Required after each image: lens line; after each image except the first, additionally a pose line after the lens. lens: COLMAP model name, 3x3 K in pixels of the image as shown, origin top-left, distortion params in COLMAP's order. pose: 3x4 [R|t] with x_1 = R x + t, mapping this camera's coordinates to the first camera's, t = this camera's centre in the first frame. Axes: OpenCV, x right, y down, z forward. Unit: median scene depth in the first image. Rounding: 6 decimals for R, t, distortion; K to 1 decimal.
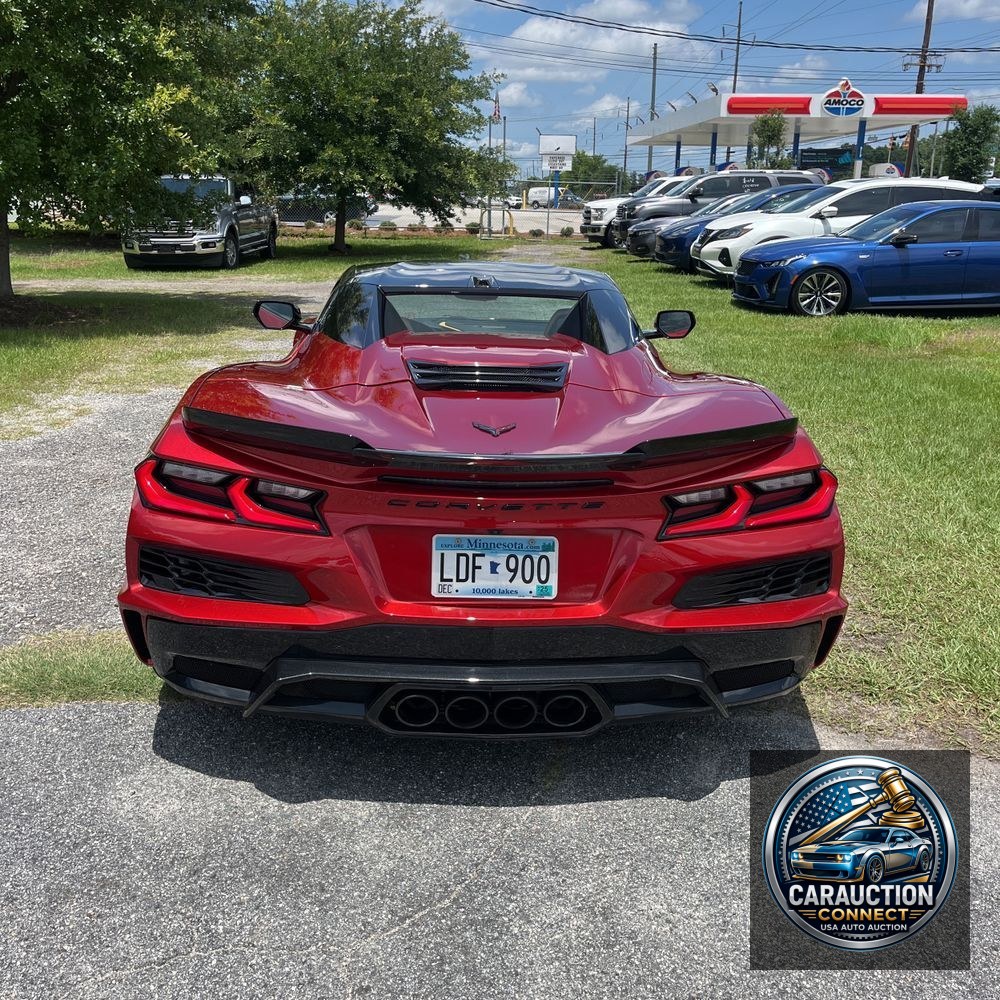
lens RADIAL K [[1016.6, 0, 505.9], [0, 1016.6, 497.5], [0, 0, 1]] dist [0.014208, 0.000000]
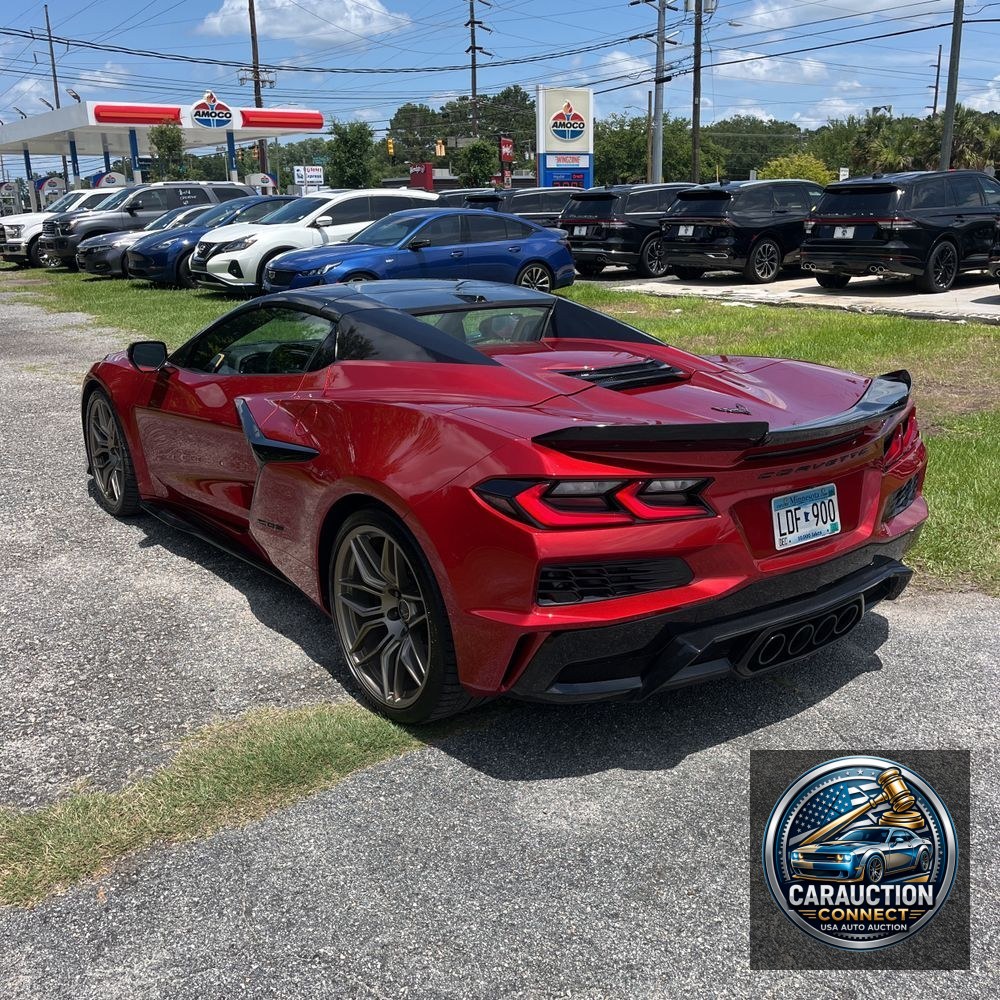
lens RADIAL K [[1016.6, 0, 509.8], [0, 1016.6, 493.3], [0, 0, 1]] dist [0.014208, 0.000000]
pose [[0.815317, -0.181322, 0.549892, -0.128107], [0.187707, 0.981183, 0.045227, -0.010779], [-0.547745, 0.066344, 0.834011, 0.021495]]
